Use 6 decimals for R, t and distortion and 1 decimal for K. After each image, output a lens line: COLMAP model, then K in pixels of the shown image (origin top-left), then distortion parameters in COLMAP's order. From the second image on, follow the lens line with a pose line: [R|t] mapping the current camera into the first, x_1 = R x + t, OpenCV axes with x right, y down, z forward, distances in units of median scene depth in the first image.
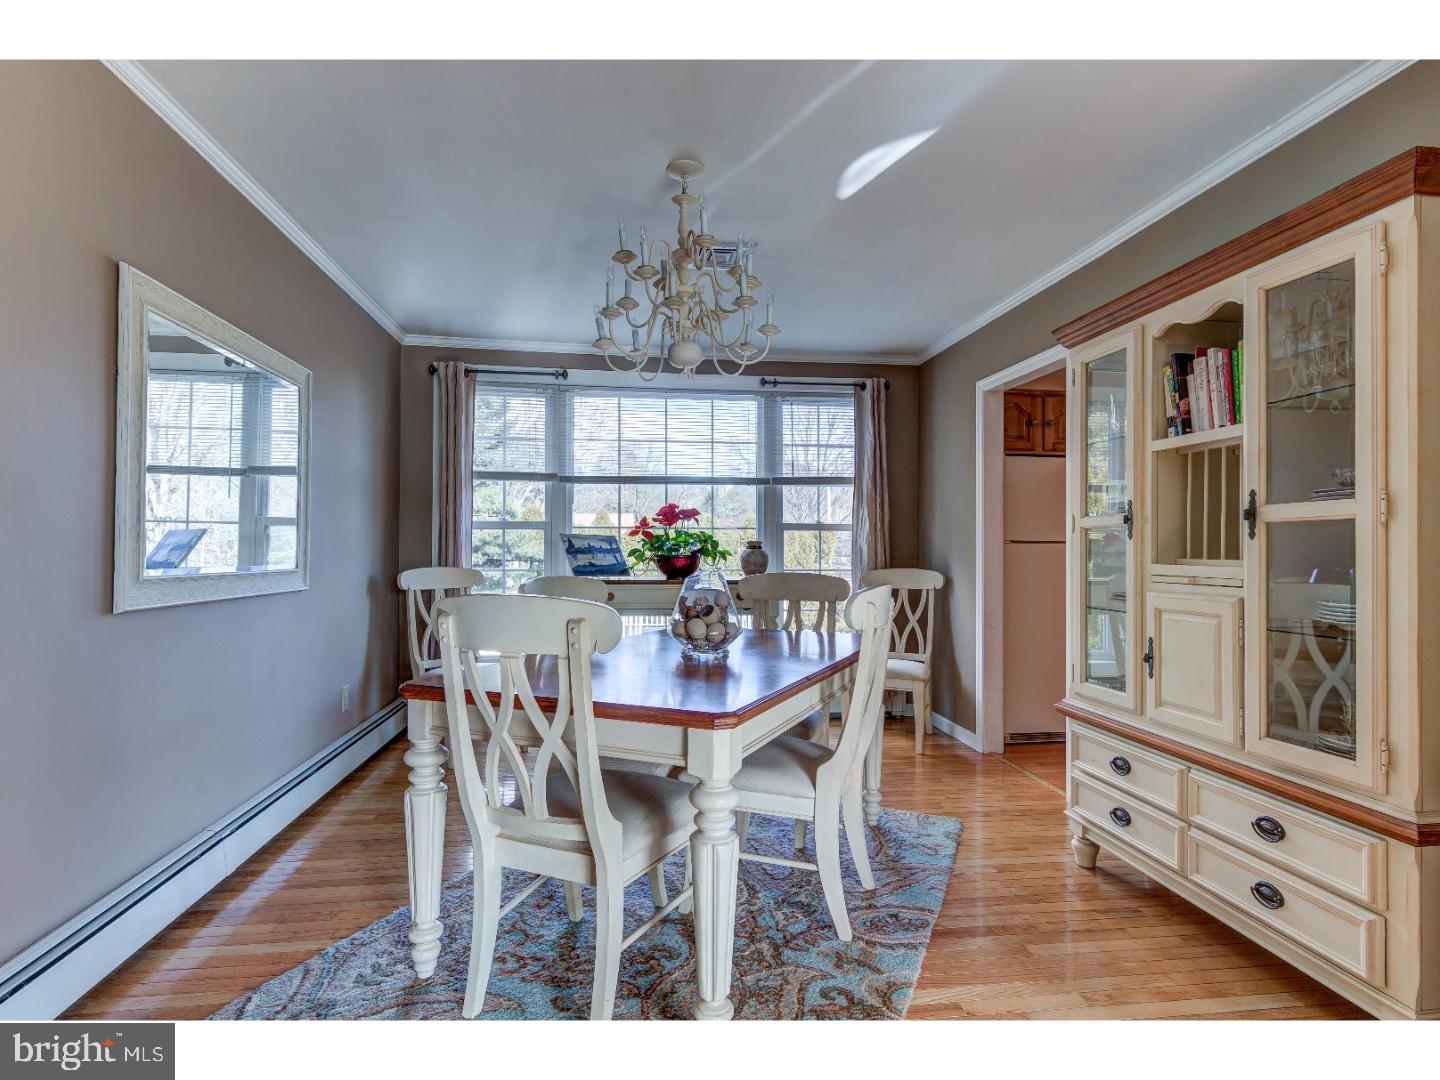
lens RADIAL K [[736.5, 0, 720.2], [0, 736.5, 548.9], [0, 0, 1]] dist [0.014739, -0.009770]
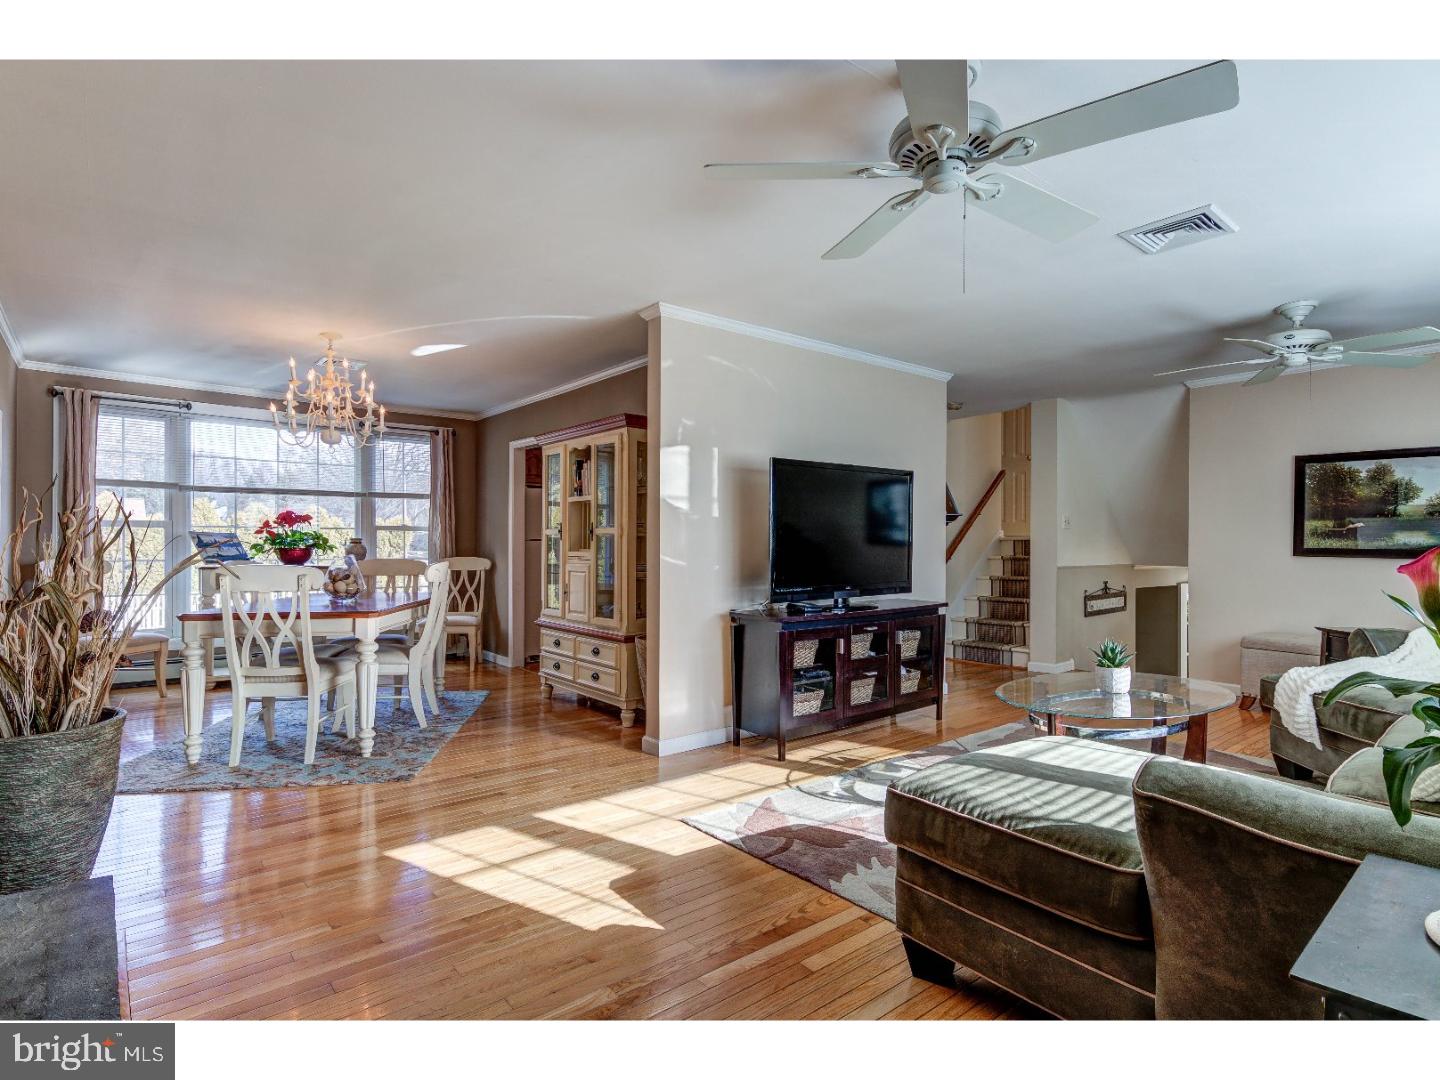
lens RADIAL K [[736.5, 0, 721.6], [0, 736.5, 543.6], [0, 0, 1]] dist [0.014739, -0.009770]
pose [[0.849968, 0.002927, 0.526827, -0.107159], [-0.003410, 0.999994, -0.000054, -0.002636], [-0.526824, -0.001751, 0.849973, -0.602722]]
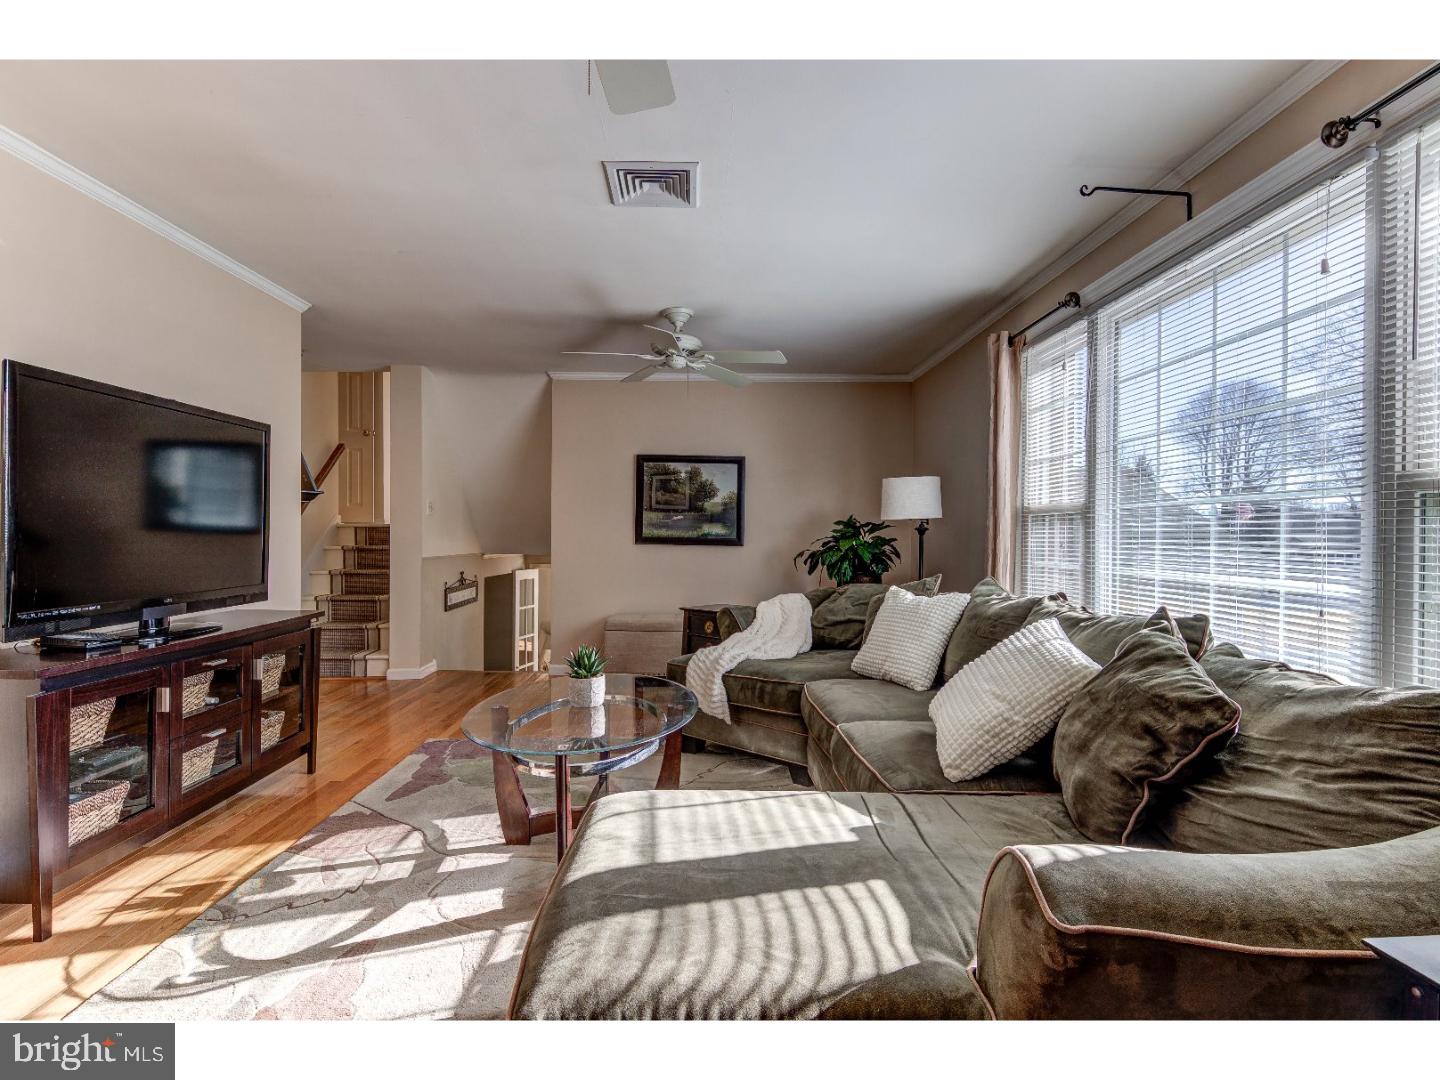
lens RADIAL K [[736.5, 0, 719.0], [0, 736.5, 540.9], [0, 0, 1]] dist [0.014739, -0.009770]
pose [[0.109908, -0.005414, 0.993927, 0.005588], [-0.007810, 0.999950, 0.006311, -0.000584], [-0.993911, -0.008456, 0.109861, -0.362911]]
